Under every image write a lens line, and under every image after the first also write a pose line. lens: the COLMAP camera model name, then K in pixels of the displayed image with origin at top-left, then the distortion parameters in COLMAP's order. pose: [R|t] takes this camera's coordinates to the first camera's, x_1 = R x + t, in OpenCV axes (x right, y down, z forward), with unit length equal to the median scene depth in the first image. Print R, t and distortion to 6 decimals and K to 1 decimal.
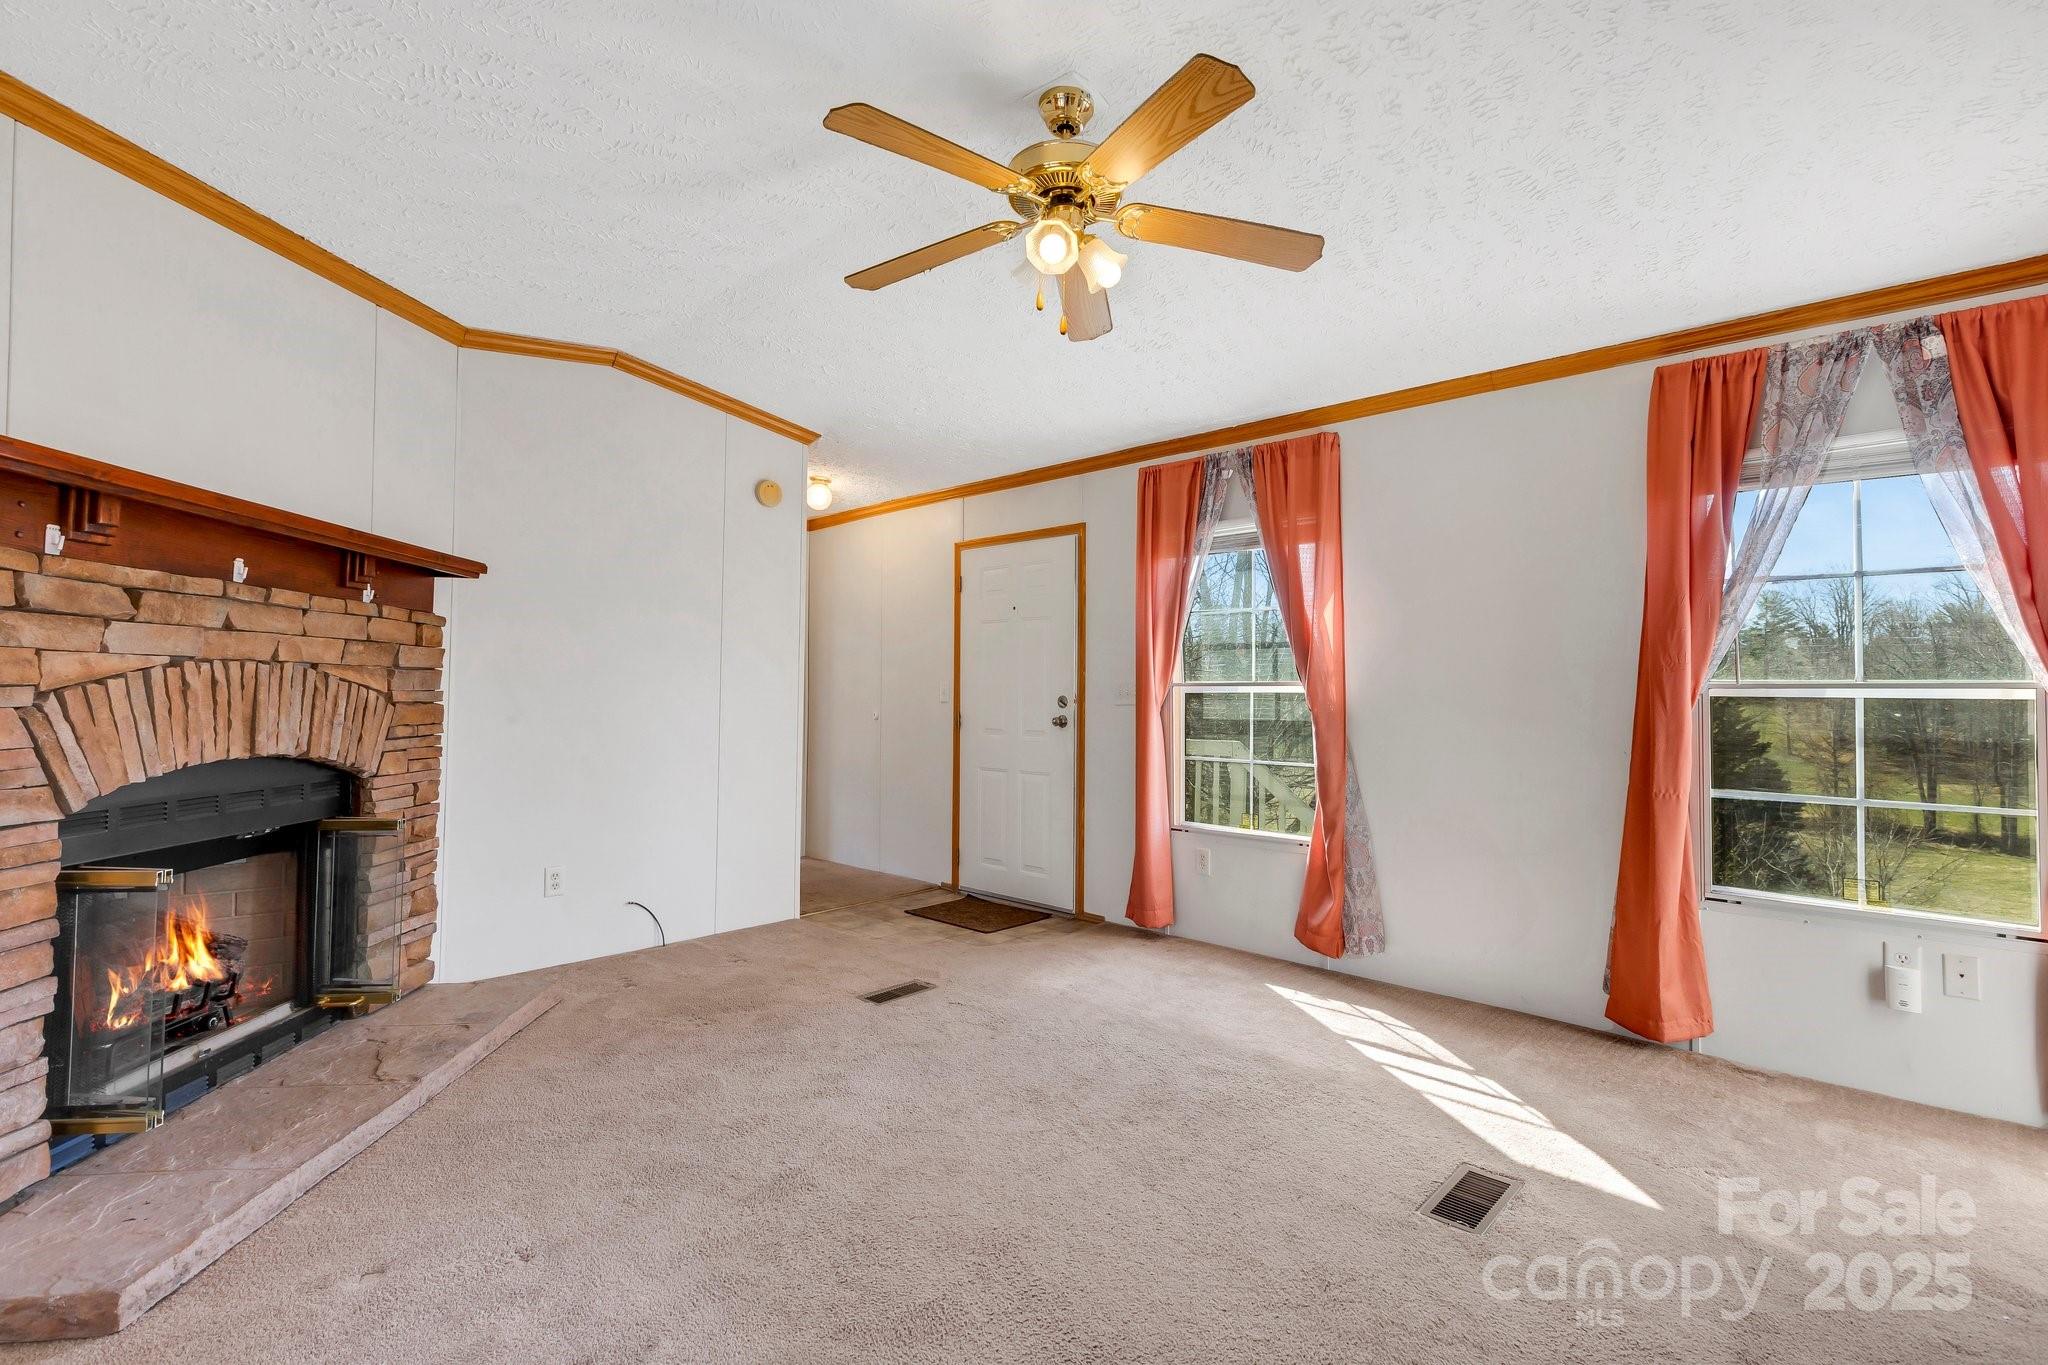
lens RADIAL K [[936.9, 0, 1016.9], [0, 936.9, 668.0], [0, 0, 1]] dist [0.002097, 0.000335]
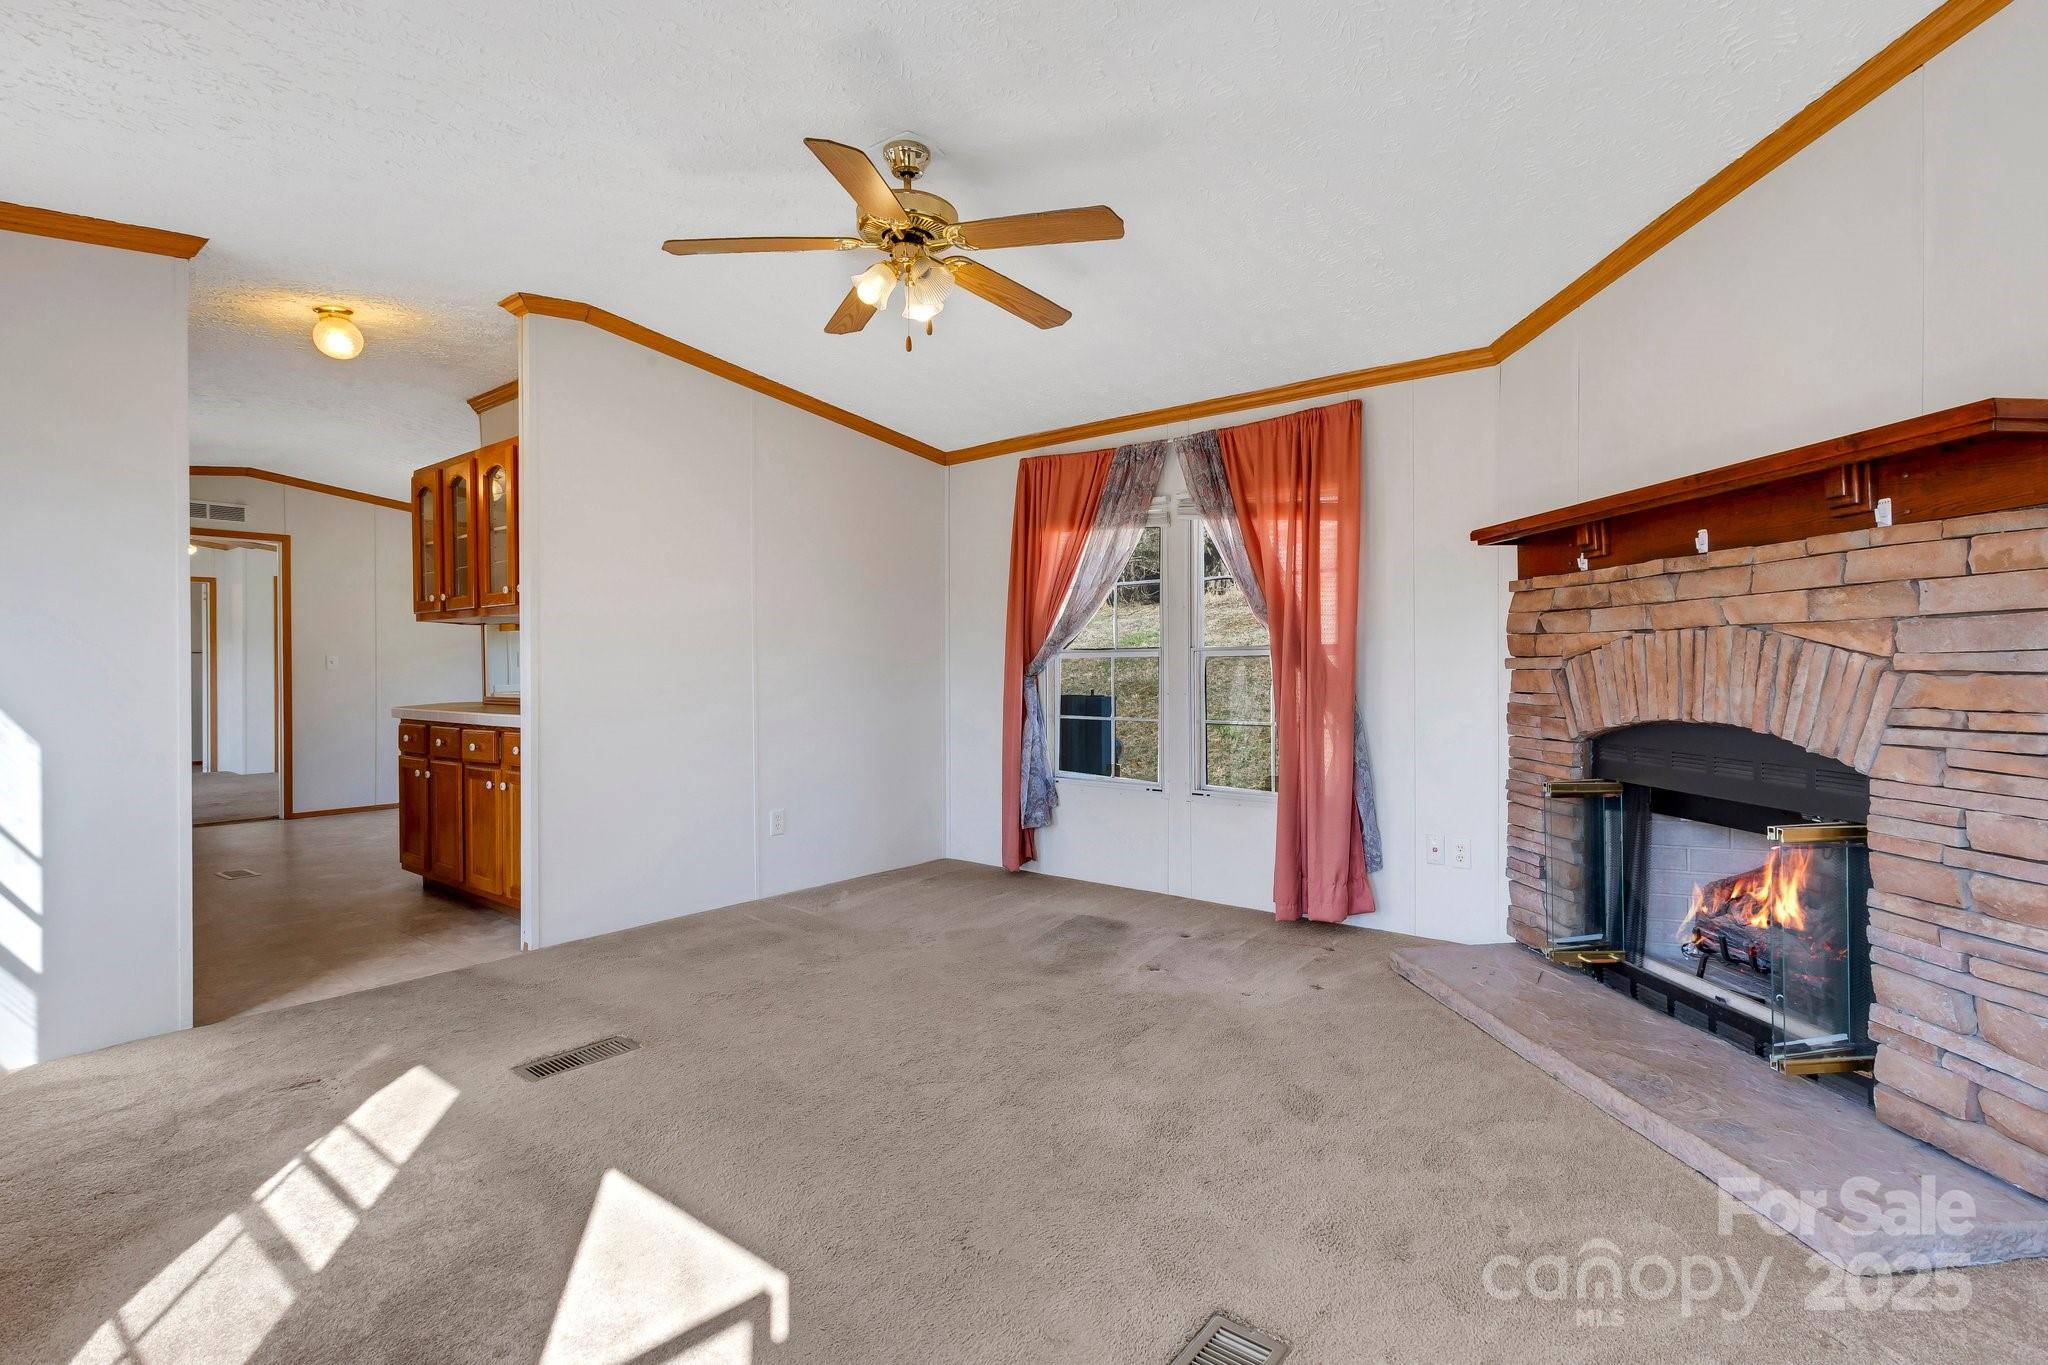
lens RADIAL K [[936.9, 0, 1016.9], [0, 936.9, 668.0], [0, 0, 1]] dist [0.002097, 0.000335]
pose [[-0.999123, -0.013329, -0.039683, -0.029733], [-0.012300, 0.999584, -0.026069, 0.067581], [0.040014, -0.025558, -0.998872, 1.864628]]
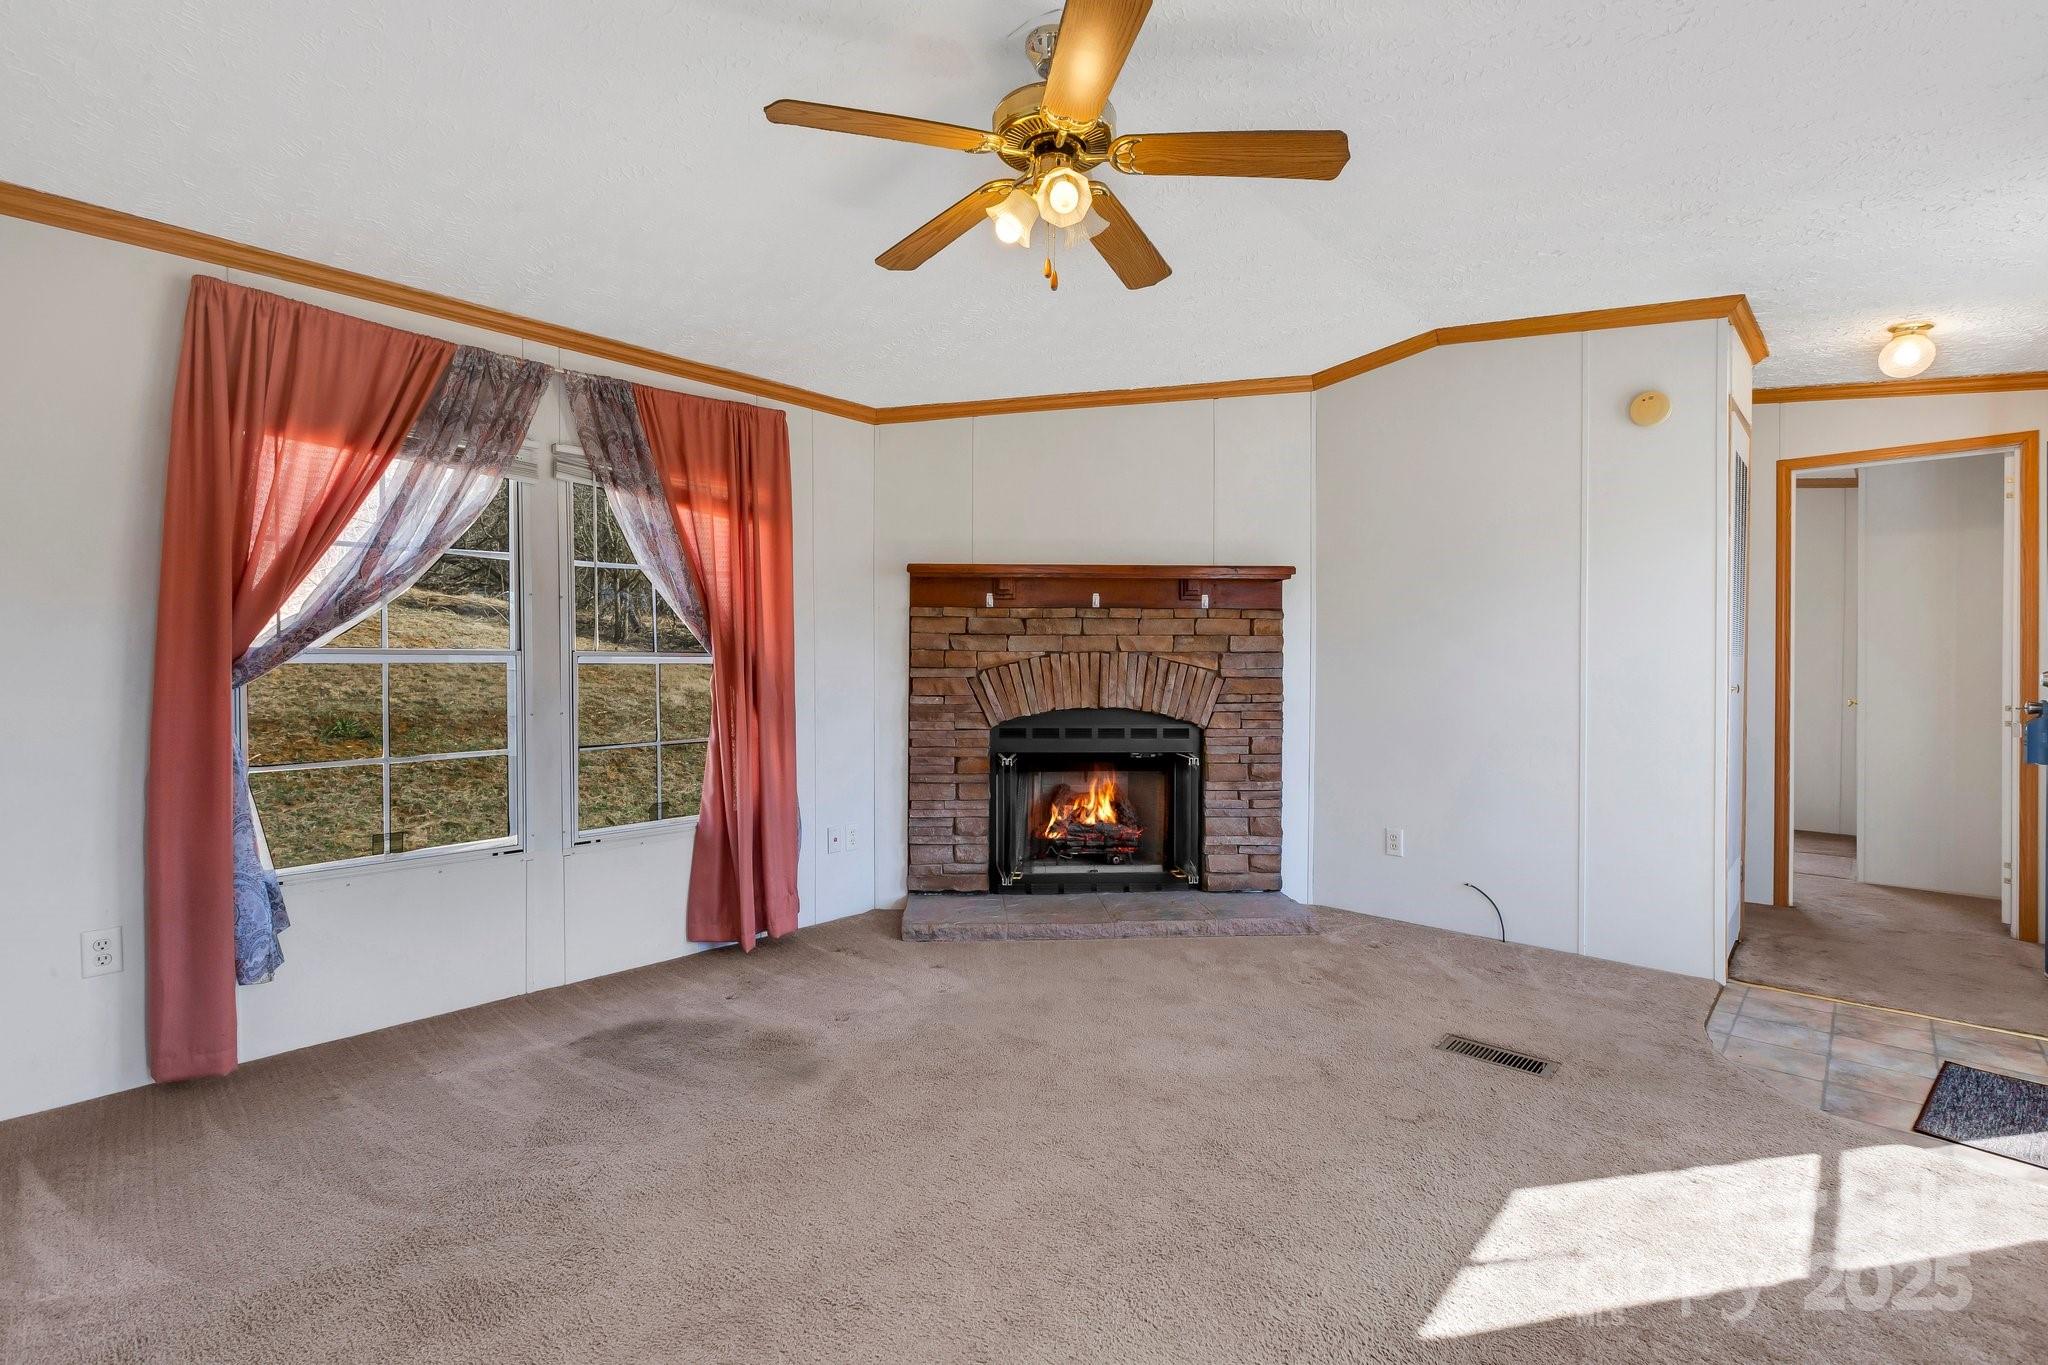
lens RADIAL K [[936.9, 0, 1016.9], [0, 936.9, 668.0], [0, 0, 1]] dist [0.002097, 0.000335]
pose [[-0.018340, -0.012847, -0.999749, 0.852058], [0.027917, 0.999521, -0.013356, 0.037936], [0.999442, -0.028154, -0.017972, 0.821553]]
